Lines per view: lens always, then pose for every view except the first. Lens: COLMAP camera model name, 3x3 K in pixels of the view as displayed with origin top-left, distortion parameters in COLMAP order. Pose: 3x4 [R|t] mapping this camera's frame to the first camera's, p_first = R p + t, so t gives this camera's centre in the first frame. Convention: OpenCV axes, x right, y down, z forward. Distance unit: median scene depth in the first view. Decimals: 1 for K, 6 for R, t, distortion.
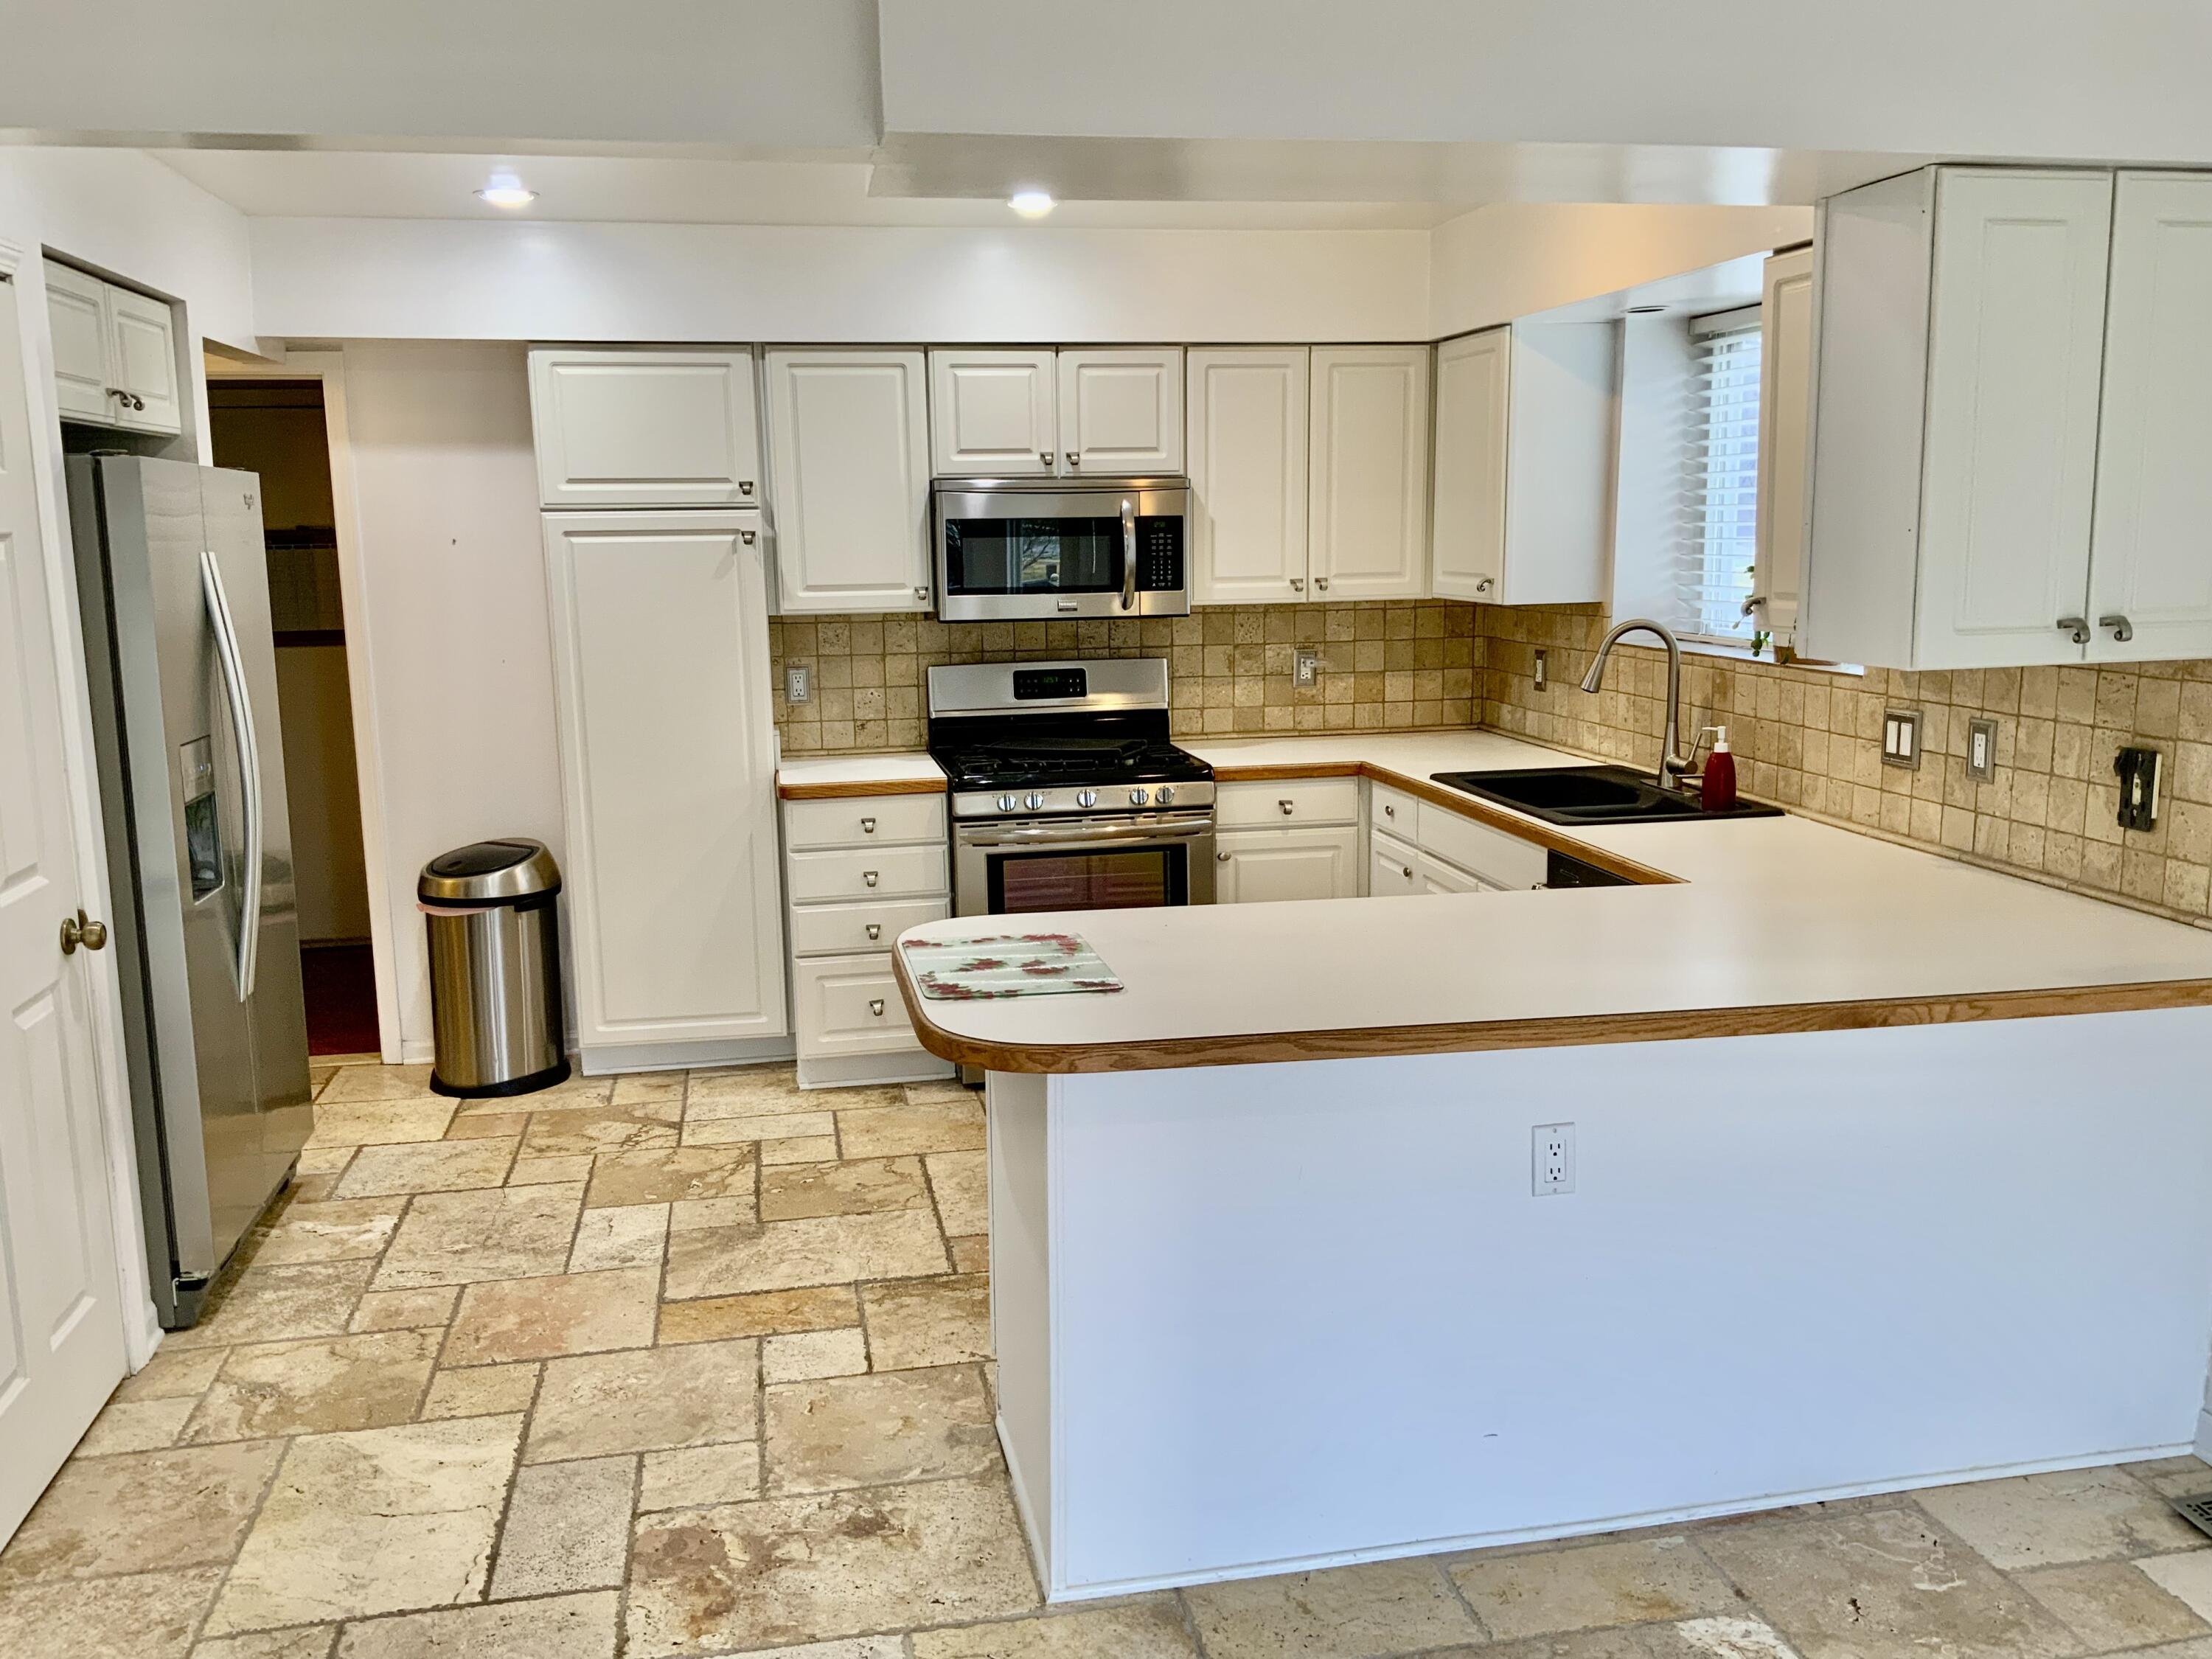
lens RADIAL K [[1813.6, 0, 1109.8], [0, 1813.6, 828.0], [0, 0, 1]] dist [0.058426, -0.100681]
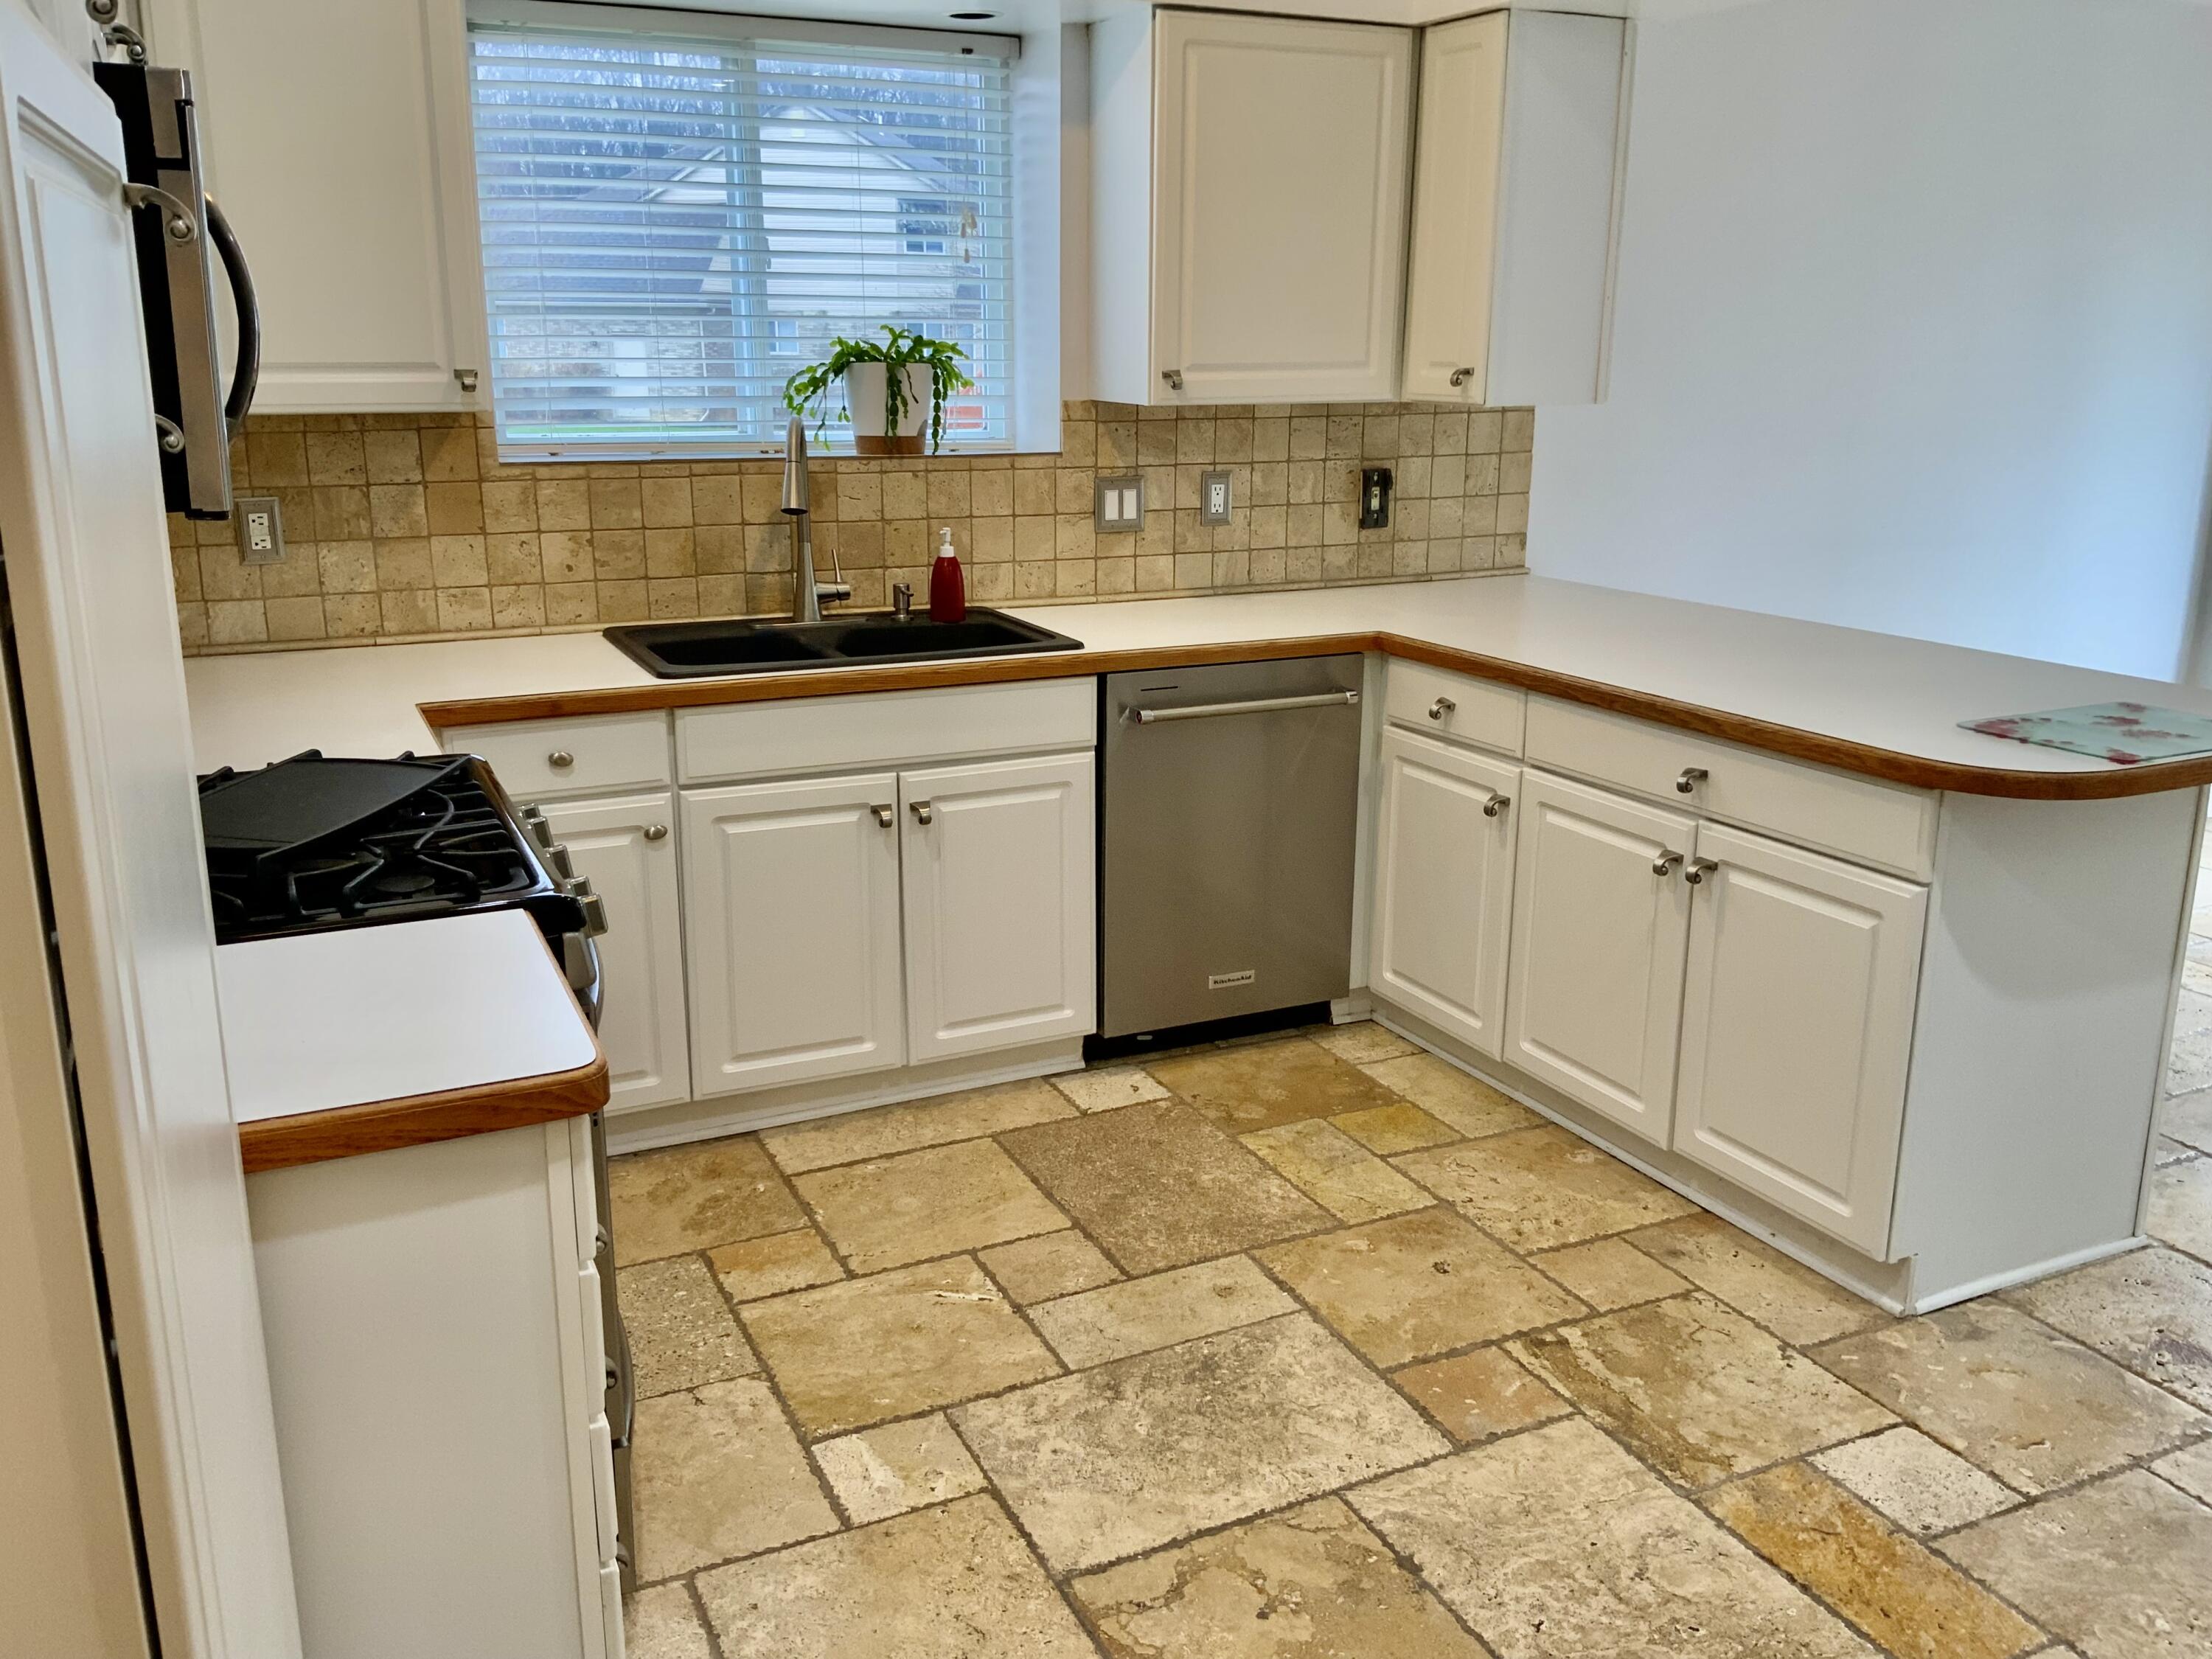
lens RADIAL K [[1813.6, 0, 1110.7], [0, 1813.6, 834.3], [0, 0, 1]] dist [0.058426, -0.100681]
pose [[-0.242158, -0.243815, 0.939103, -0.646661], [0.163354, 0.943848, 0.287170, -0.181272], [-0.956386, 0.222947, -0.188732, 1.301599]]
